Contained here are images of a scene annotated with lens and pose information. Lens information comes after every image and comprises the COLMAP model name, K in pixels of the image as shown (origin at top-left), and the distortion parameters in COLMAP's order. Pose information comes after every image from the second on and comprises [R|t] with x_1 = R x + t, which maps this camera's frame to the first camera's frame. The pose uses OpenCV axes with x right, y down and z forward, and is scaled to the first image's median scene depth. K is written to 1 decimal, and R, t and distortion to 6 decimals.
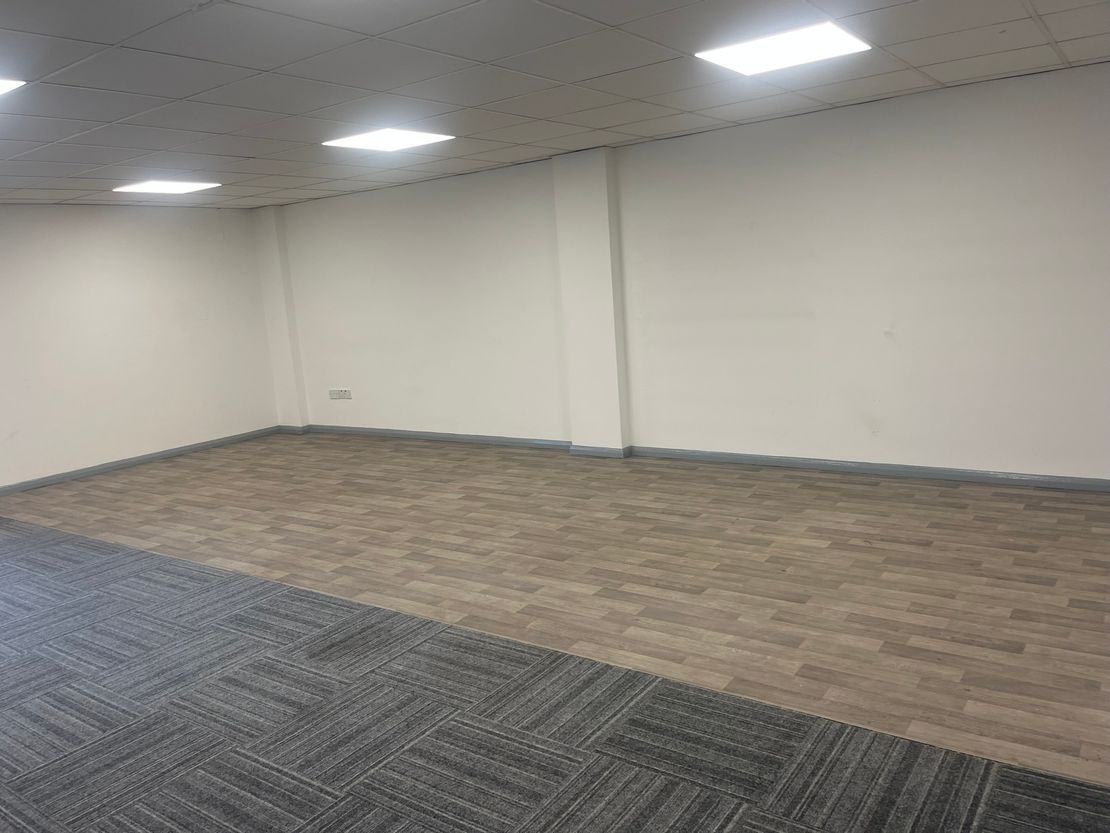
lens RADIAL K [[841.7, 0, 556.3], [0, 841.7, 419.8], [0, 0, 1]] dist [0.042905, -0.023313]
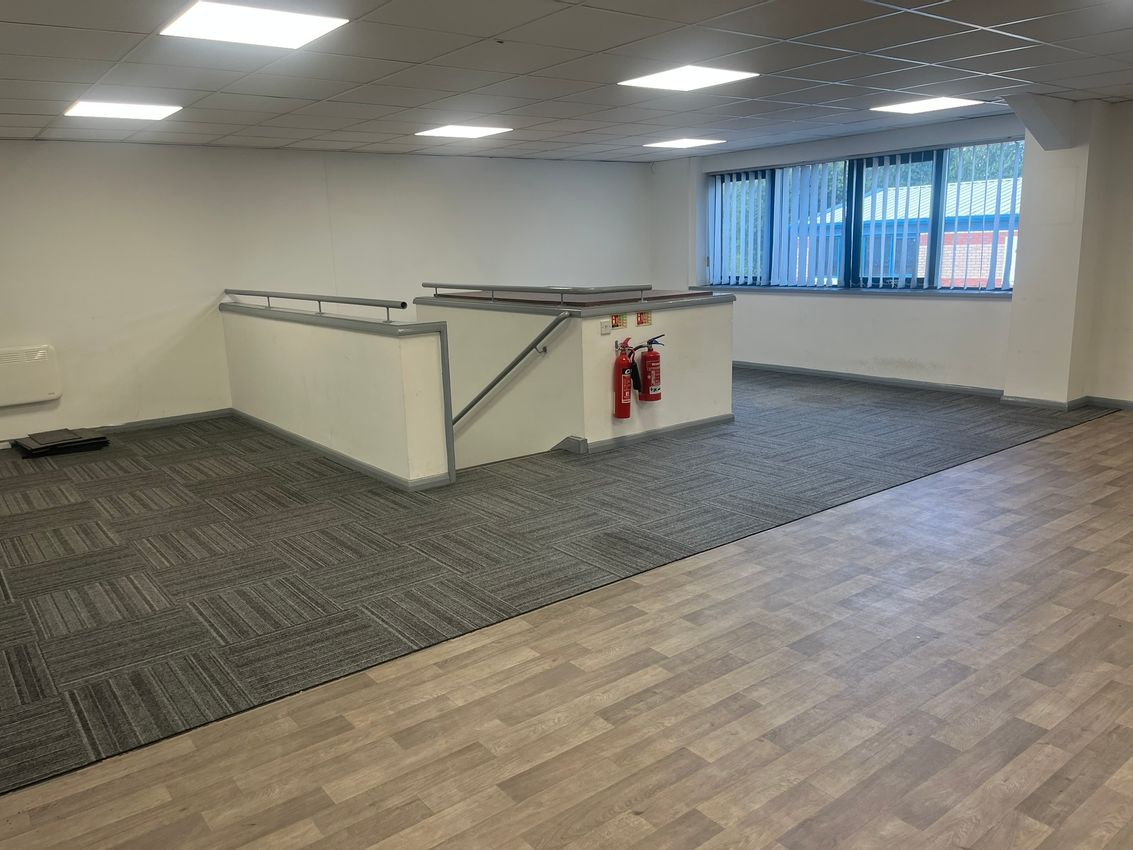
lens RADIAL K [[859.2, 0, 567.7], [0, 859.2, 422.1], [0, 0, 1]] dist [0.042905, -0.023313]
pose [[-0.286094, 0.279986, -0.916383, 0.843012], [-0.110034, 0.940431, 0.321686, -0.279105], [0.951863, 0.192866, -0.238244, 1.198966]]
